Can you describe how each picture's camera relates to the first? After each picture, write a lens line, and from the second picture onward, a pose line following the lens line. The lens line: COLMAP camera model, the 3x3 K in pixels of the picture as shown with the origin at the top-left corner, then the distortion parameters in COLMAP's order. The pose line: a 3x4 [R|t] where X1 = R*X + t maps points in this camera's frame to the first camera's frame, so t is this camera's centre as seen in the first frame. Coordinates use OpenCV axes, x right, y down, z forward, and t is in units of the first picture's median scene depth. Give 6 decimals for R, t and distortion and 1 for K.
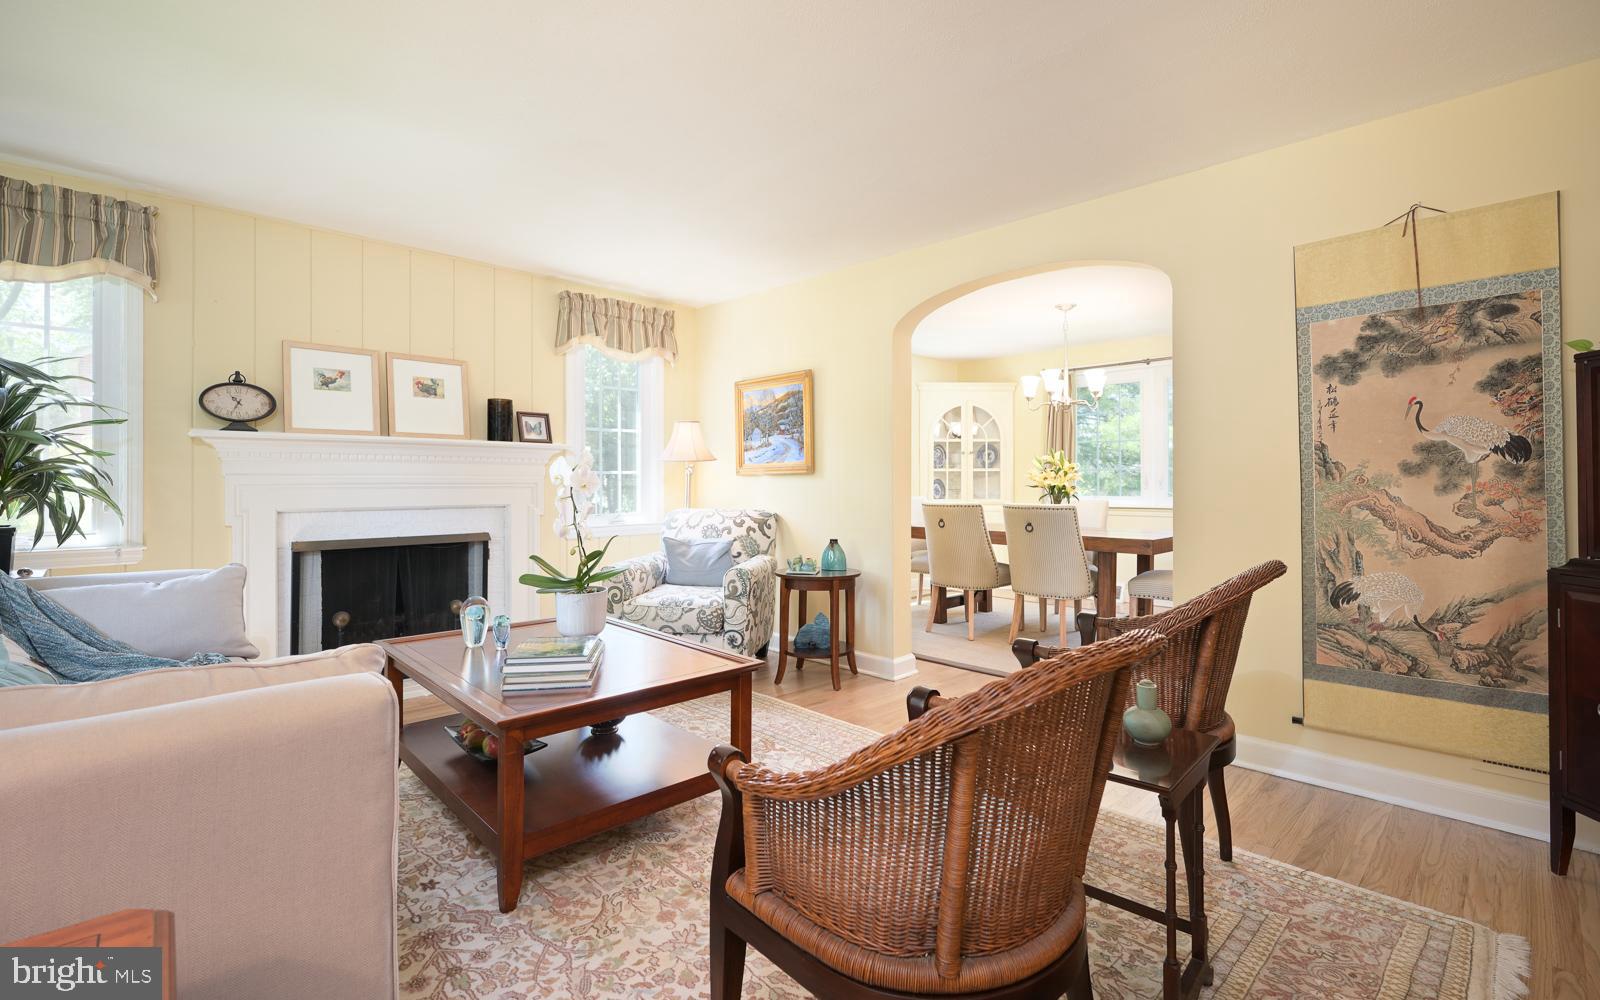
lens RADIAL K [[718.2, 0, 799.2], [0, 718.2, 479.9], [0, 0, 1]] dist [-0.000547, 0.000091]
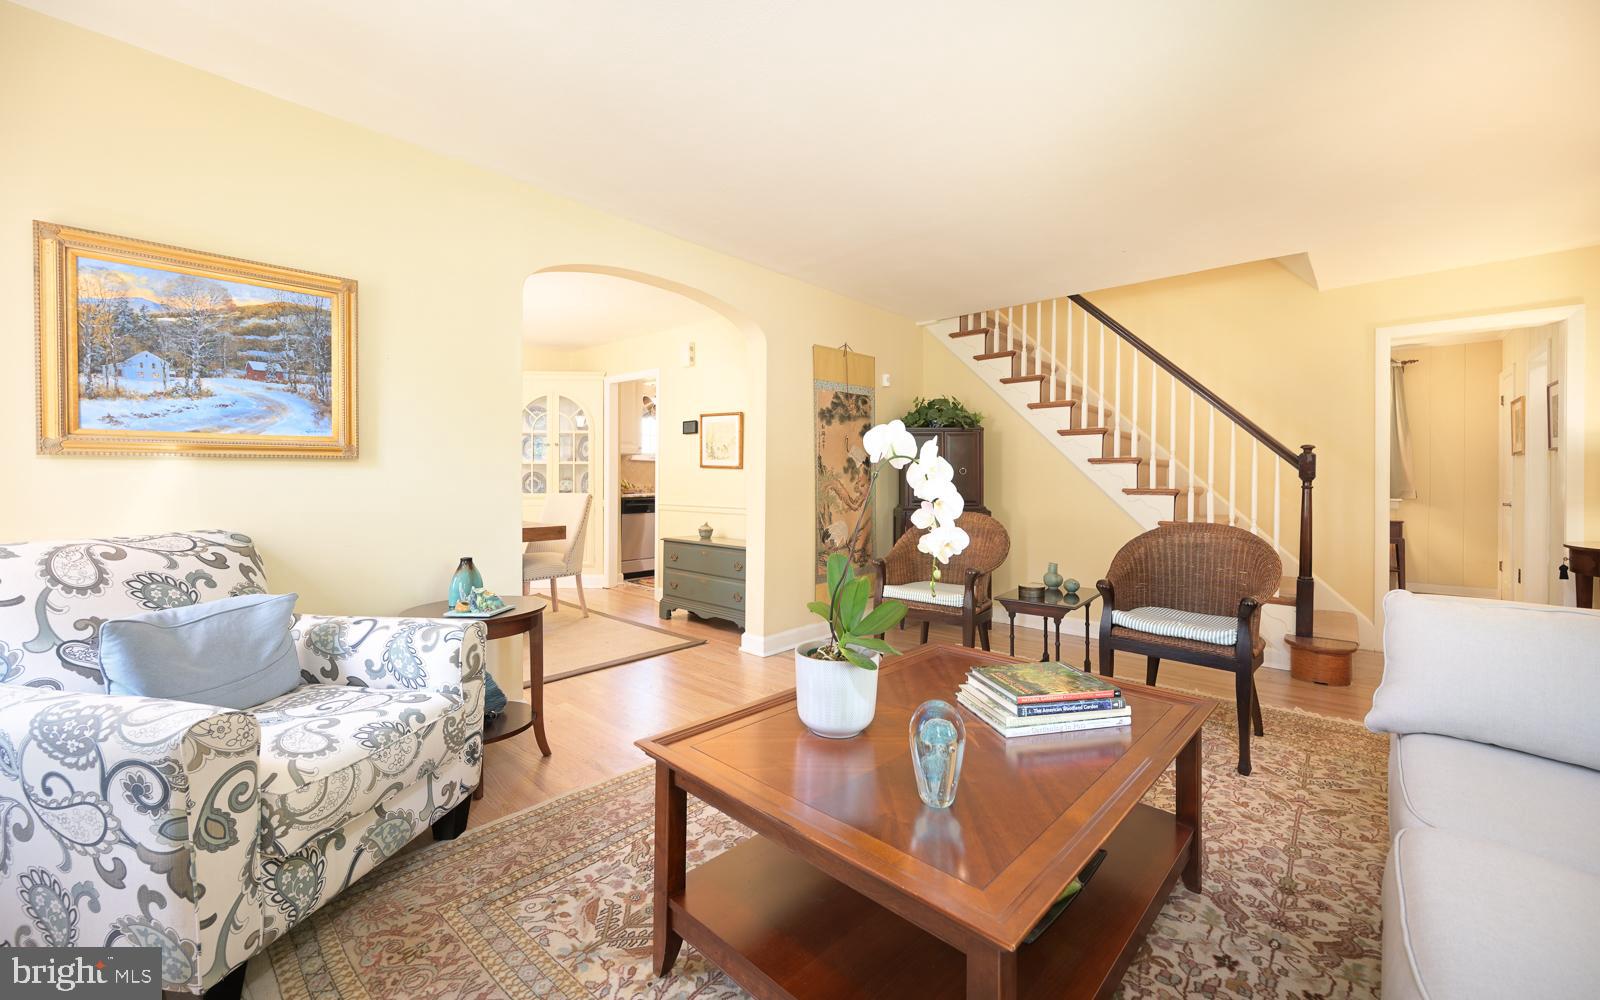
lens RADIAL K [[636.3, 0, 801.4], [0, 636.3, 482.0], [0, 0, 1]] dist [-0.000964, -0.000114]
pose [[-0.061992, -0.007141, 0.998051, -0.976880], [-0.007730, 0.999948, 0.006674, 0.007688], [-0.998047, -0.007301, -0.062044, 1.240058]]
